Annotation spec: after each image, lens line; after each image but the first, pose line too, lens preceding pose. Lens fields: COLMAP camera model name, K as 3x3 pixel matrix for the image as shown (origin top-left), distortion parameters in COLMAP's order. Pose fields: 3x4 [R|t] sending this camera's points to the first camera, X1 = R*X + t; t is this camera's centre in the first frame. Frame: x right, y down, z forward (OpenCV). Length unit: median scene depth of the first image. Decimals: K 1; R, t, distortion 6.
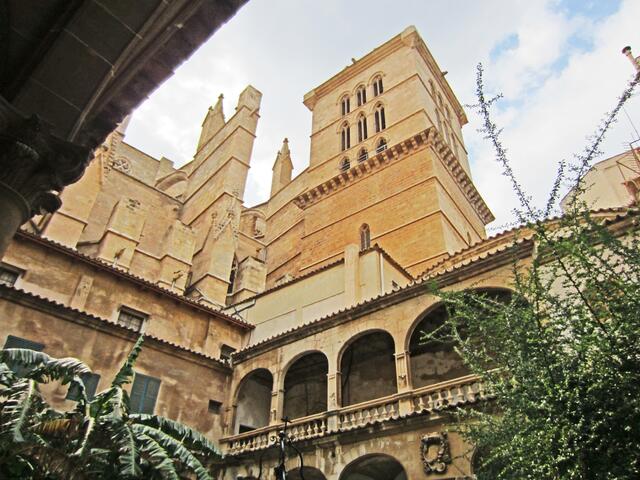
lens RADIAL K [[468.2, 0, 365.6], [0, 468.2, 234.7], [0, 0, 1]] dist [-0.040069, 0.012880]
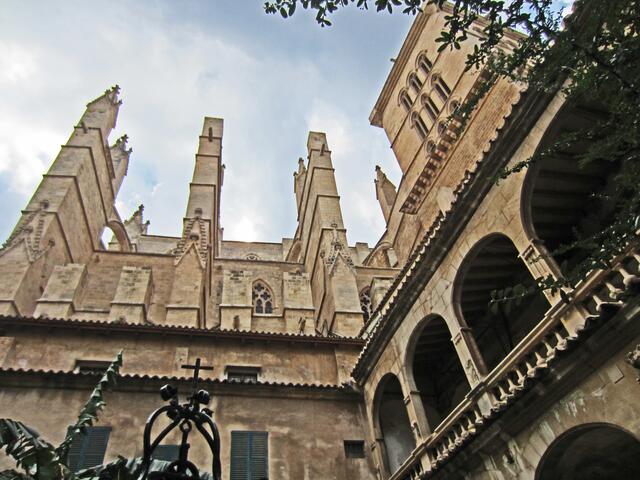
lens RADIAL K [[448.5, 0, 315.8], [0, 448.5, 191.9], [0, 0, 1]] dist [-0.032473, 0.012643]
pose [[0.794437, -0.502503, -0.341118, 0.081558], [0.417881, 0.859822, -0.293396, 0.219971], [0.440733, 0.090538, 0.893061, 0.330748]]
